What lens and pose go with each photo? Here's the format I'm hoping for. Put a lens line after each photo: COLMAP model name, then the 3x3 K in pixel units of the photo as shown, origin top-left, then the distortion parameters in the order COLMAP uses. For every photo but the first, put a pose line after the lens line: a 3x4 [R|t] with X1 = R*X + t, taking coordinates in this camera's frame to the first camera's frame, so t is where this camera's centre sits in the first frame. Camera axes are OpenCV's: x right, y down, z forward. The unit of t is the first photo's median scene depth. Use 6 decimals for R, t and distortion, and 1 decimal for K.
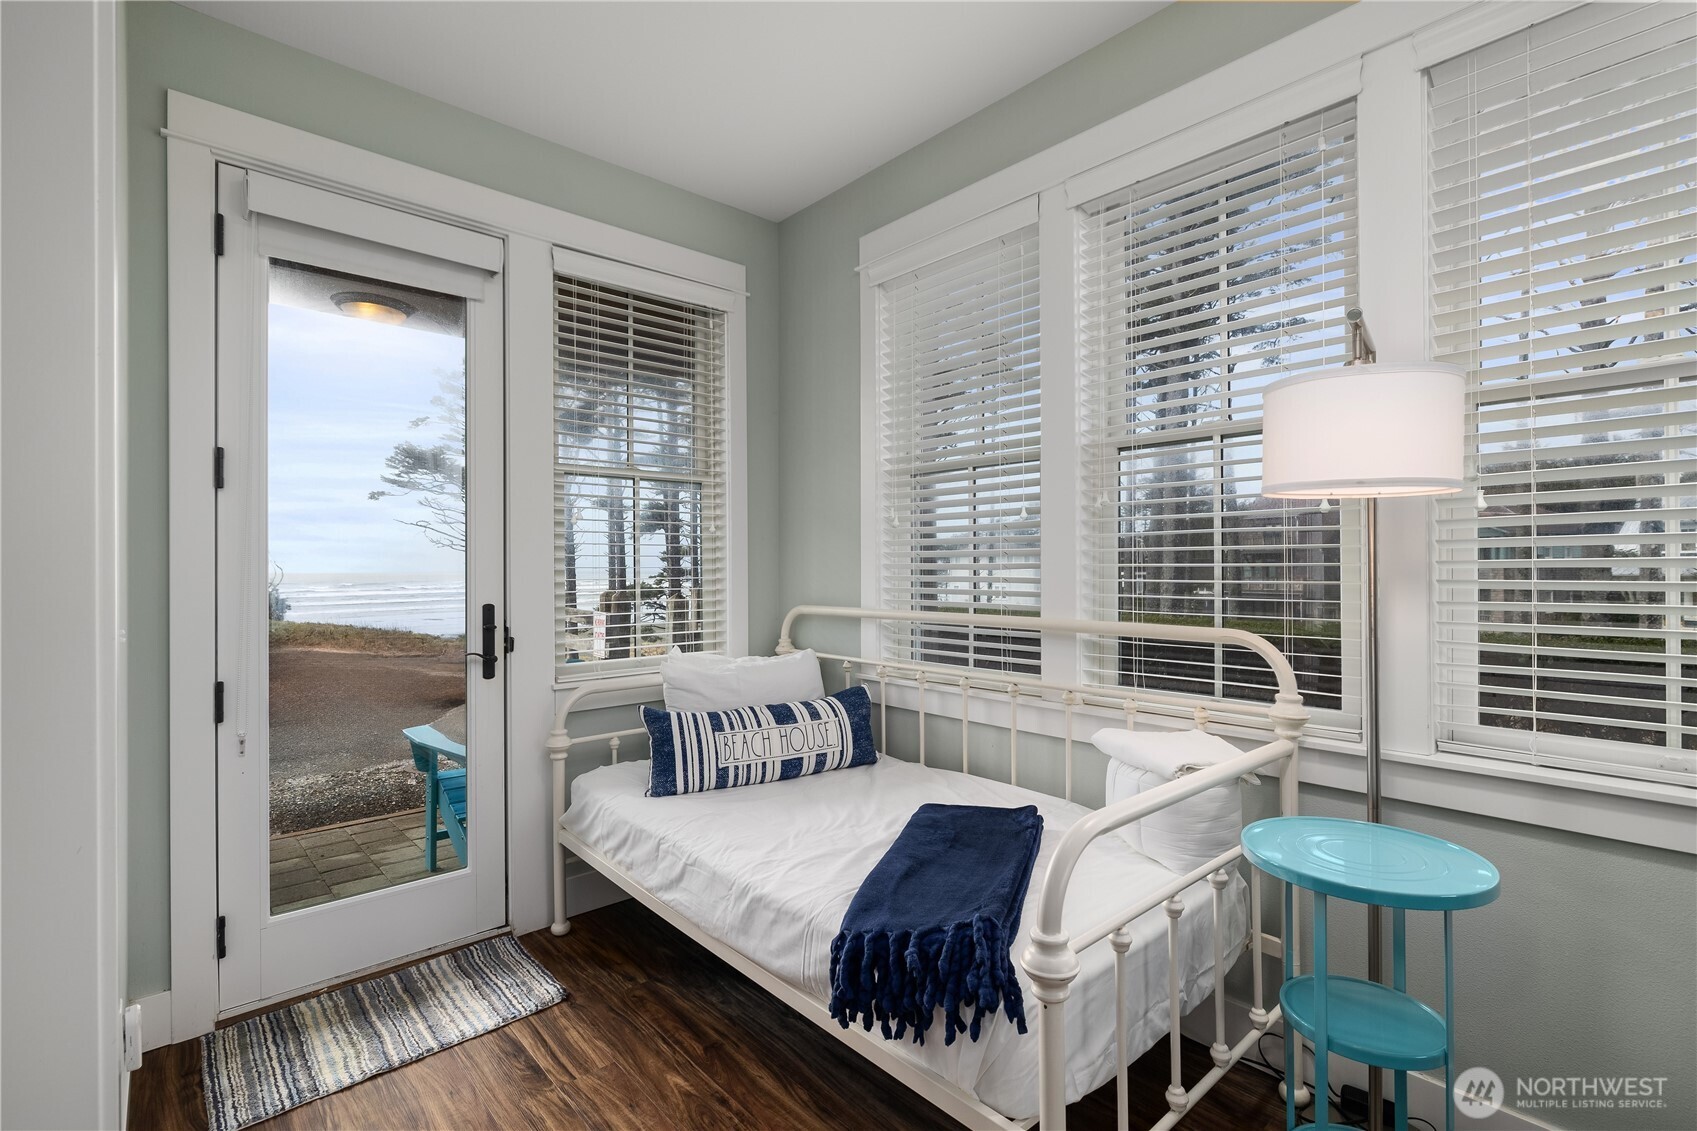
lens RADIAL K [[783.8, 0, 848.2], [0, 783.8, 562.7], [0, 0, 1]] dist [0.004471, 0.000147]
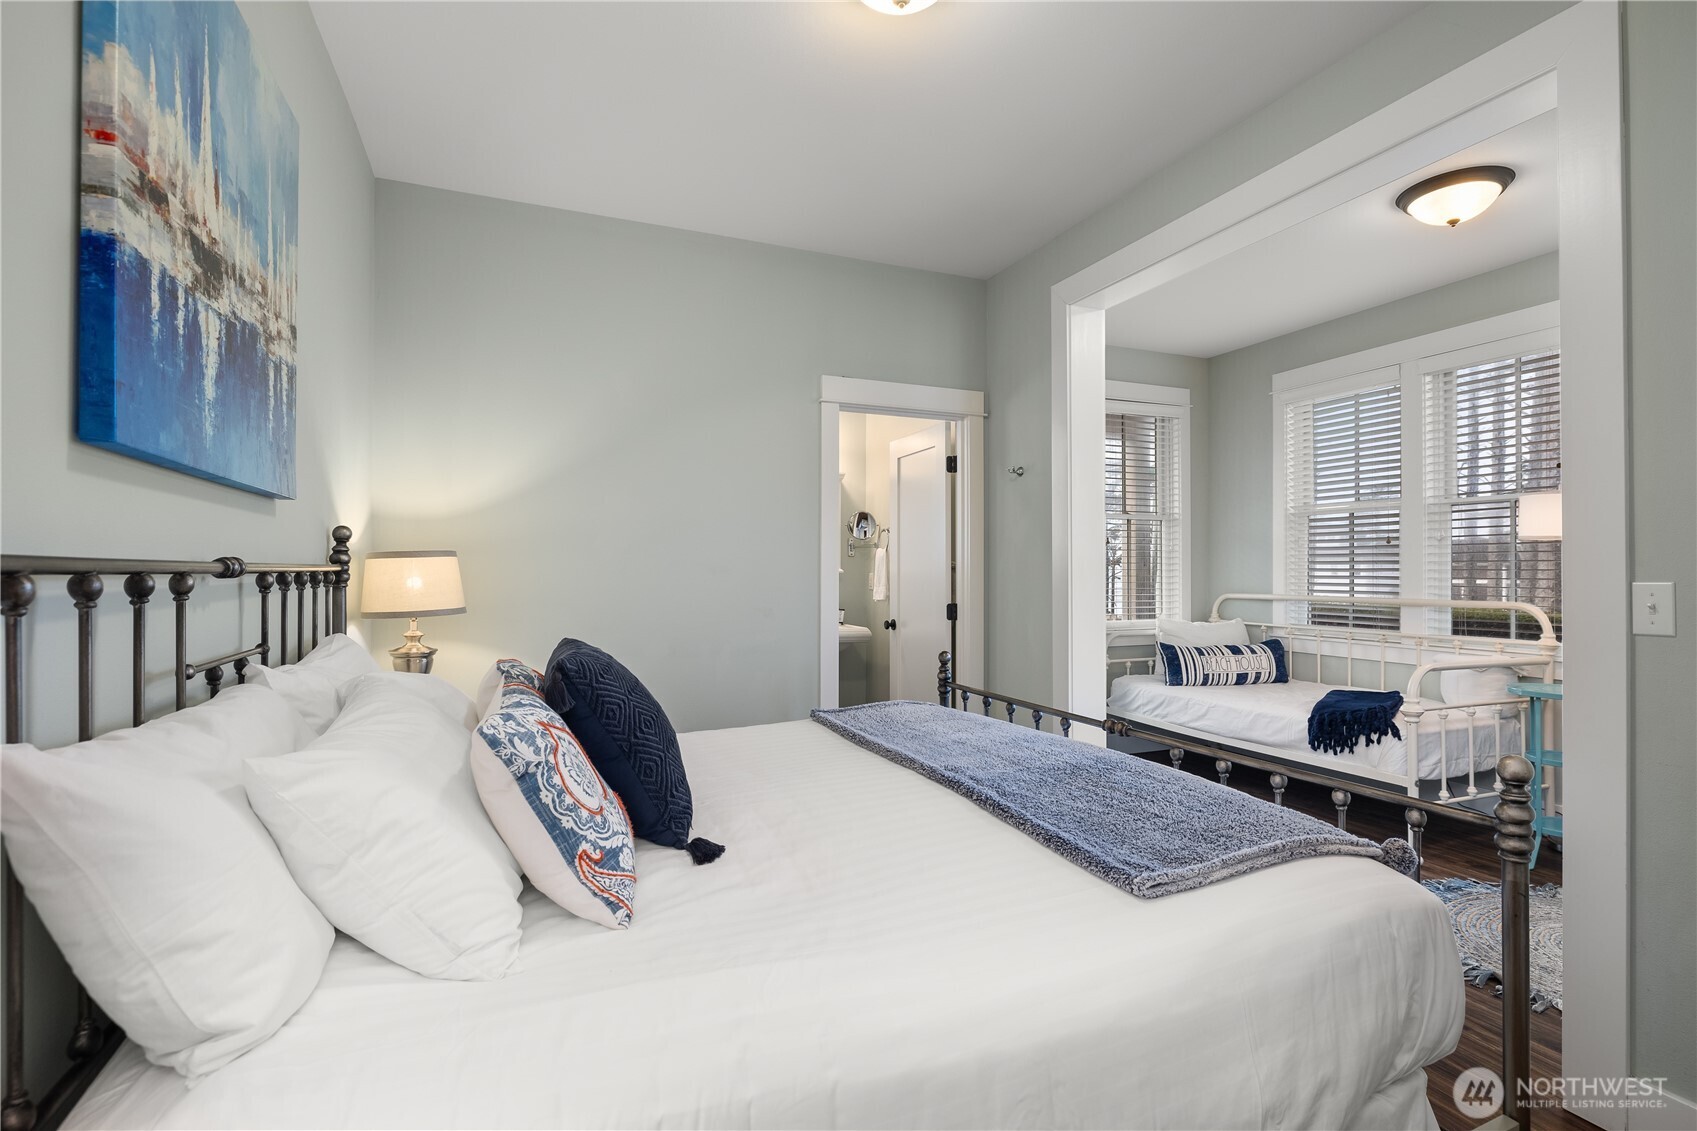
lens RADIAL K [[806.7, 0, 850.8], [0, 806.7, 573.9], [0, 0, 1]] dist [-0.002627, 0.000099]
pose [[0.944914, 0.009023, -0.327194, -0.327196], [-0.004706, 0.999891, 0.013984, -0.006735], [0.327285, -0.011674, 0.944854, -1.107447]]
